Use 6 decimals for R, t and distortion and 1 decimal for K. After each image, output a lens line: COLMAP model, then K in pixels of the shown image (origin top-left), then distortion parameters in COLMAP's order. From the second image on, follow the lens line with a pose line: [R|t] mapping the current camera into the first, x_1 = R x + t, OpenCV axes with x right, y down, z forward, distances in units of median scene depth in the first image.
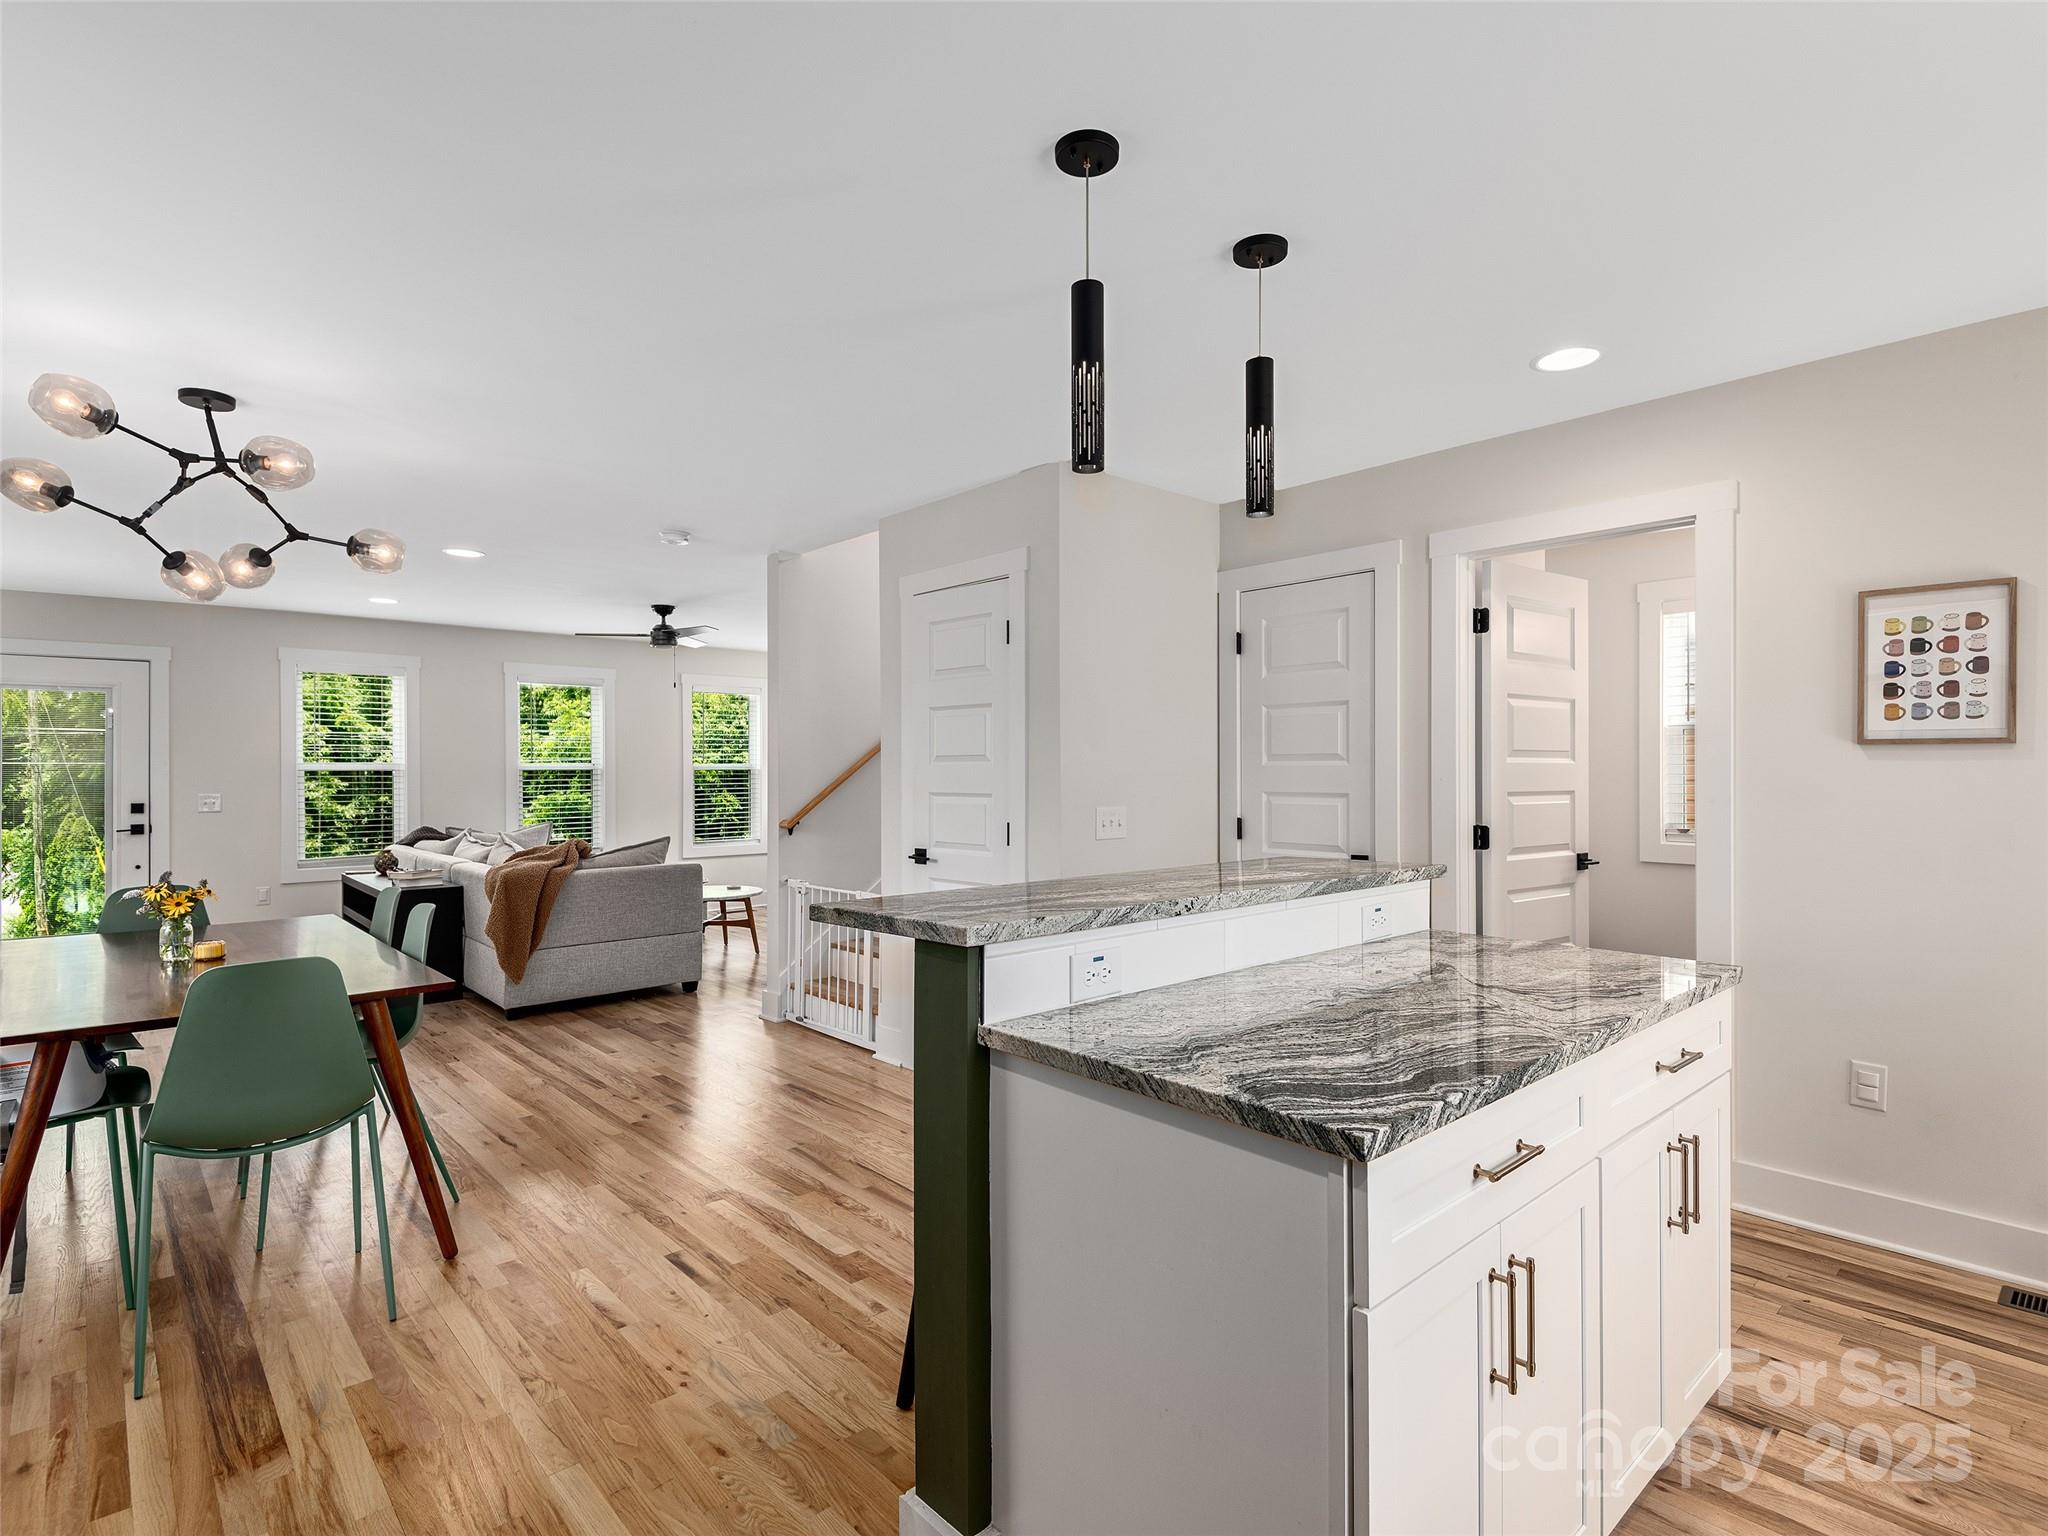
lens RADIAL K [[1038.2, 0, 1024.0], [0, 1038.2, 768.0], [0, 0, 1]] dist [0.047614, -0.036244]
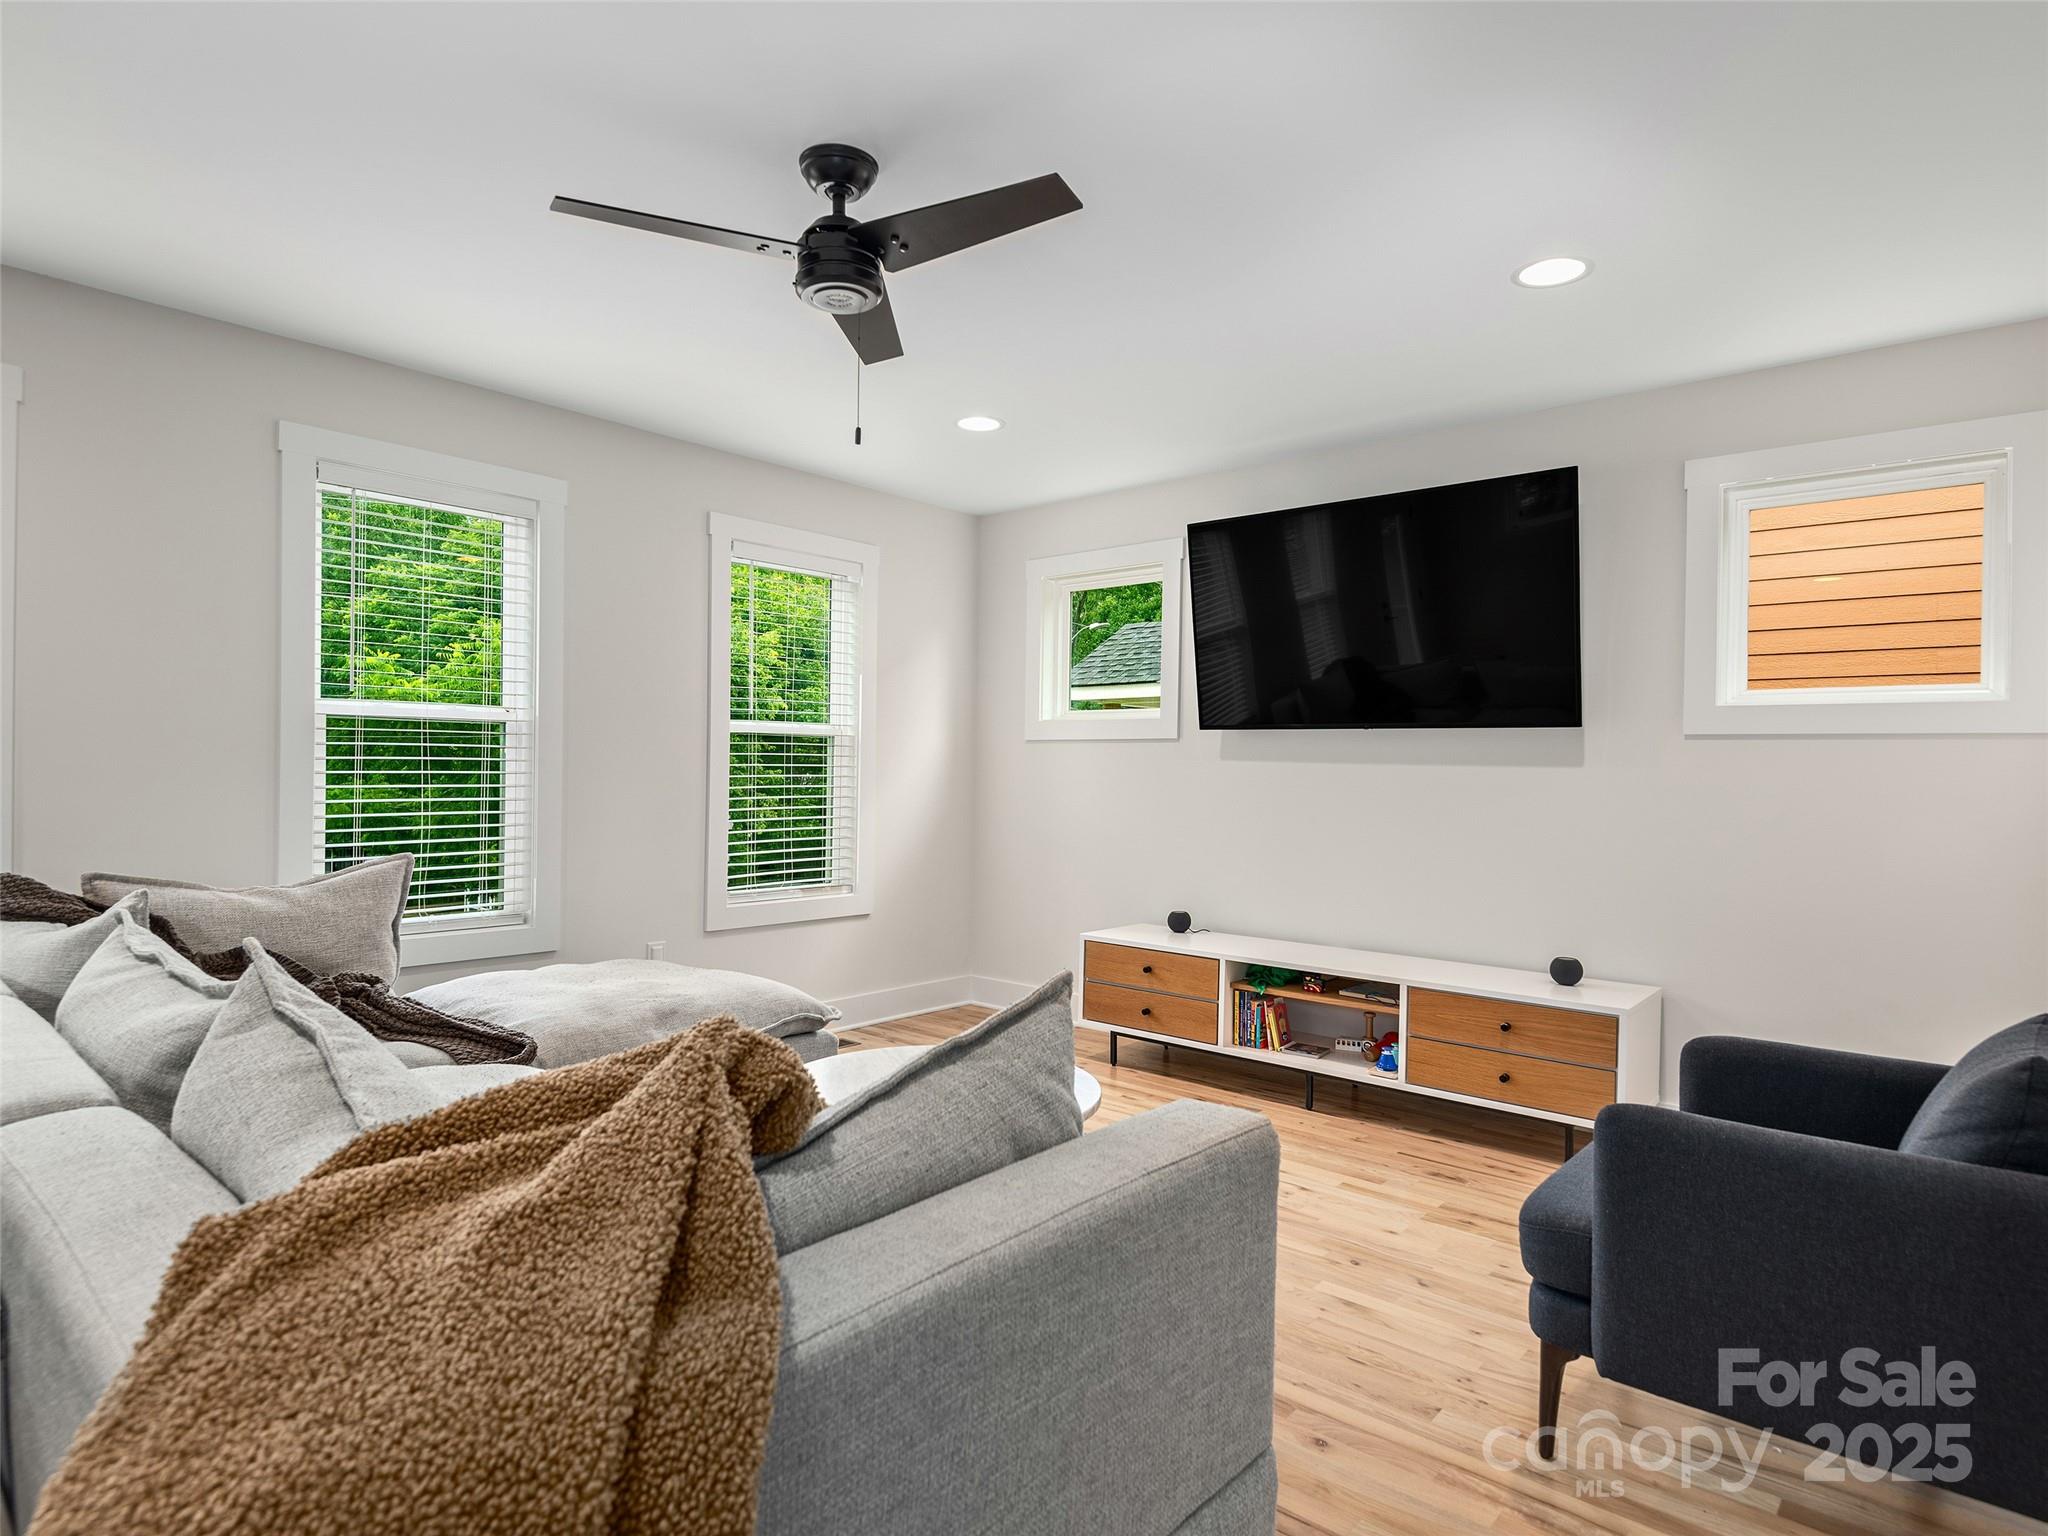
lens RADIAL K [[1136.1, 0, 1024.0], [0, 1136.1, 768.0], [0, 0, 1]] dist [0.013655, -0.000308]
pose [[0.992806, 0.017467, 0.118453, -0.341904], [-0.017561, 0.999846, -0.000244, 0.020664], [-0.118439, -0.001838, 0.992960, 0.694794]]
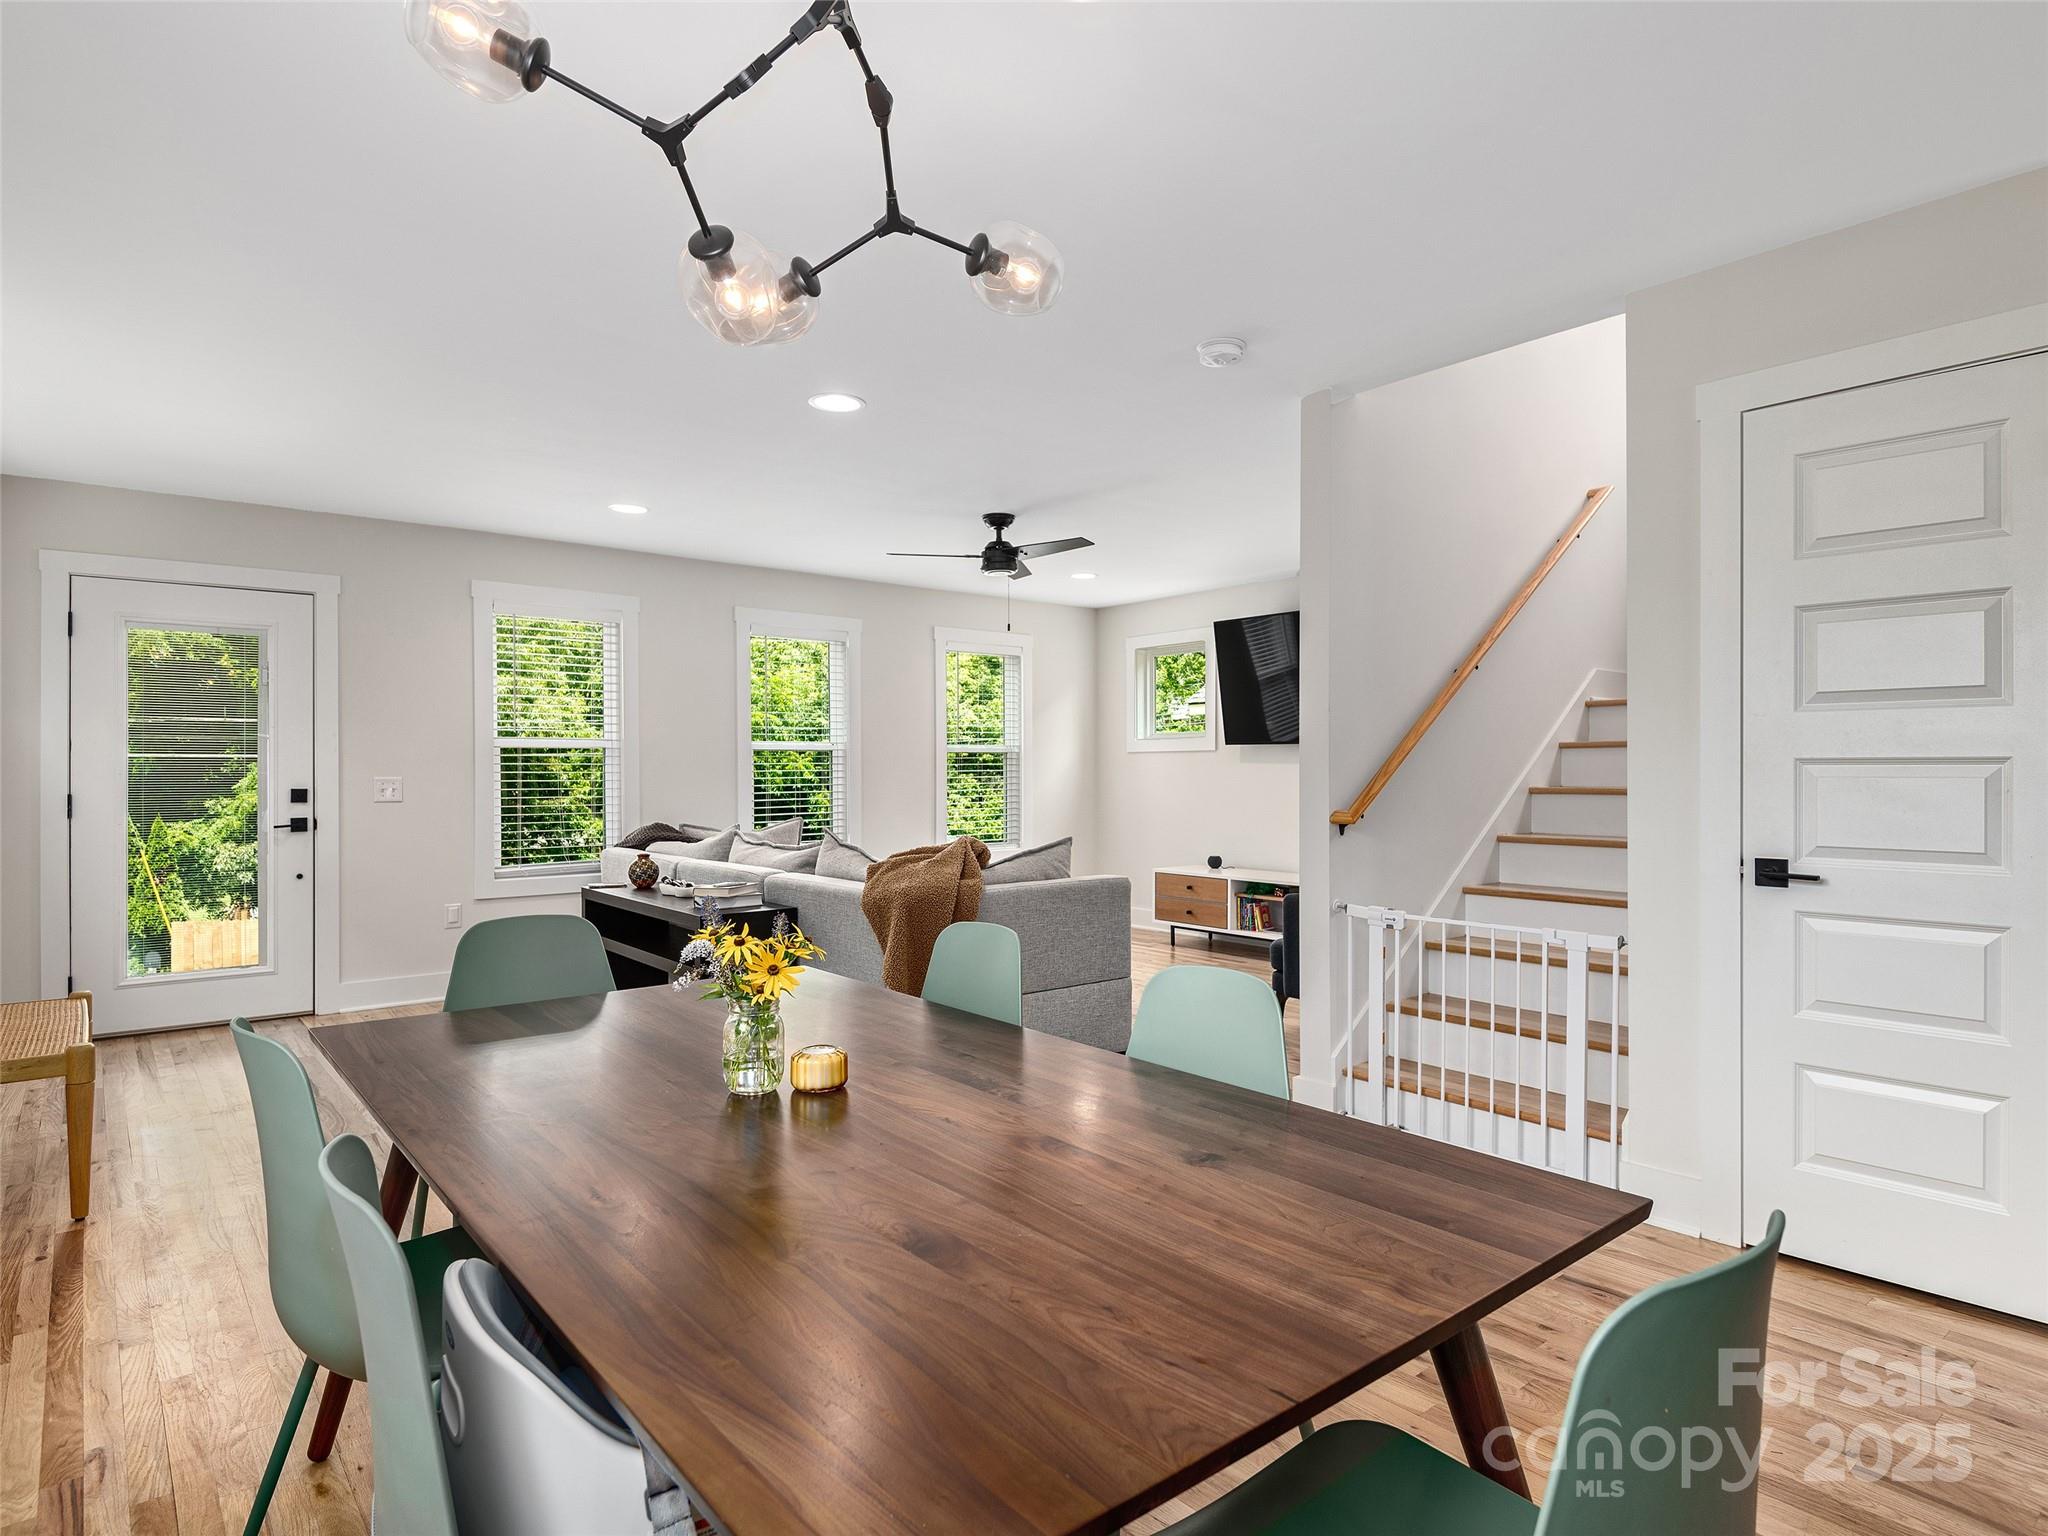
lens RADIAL K [[1136.1, 0, 1024.0], [0, 1136.1, 768.0], [0, 0, 1]] dist [0.013655, -0.000308]
pose [[0.999006, 0.001019, -0.044573, -0.305450], [-0.001039, 0.999999, -0.000428, 0.018858], [0.044572, 0.000474, 0.999006, 0.233944]]
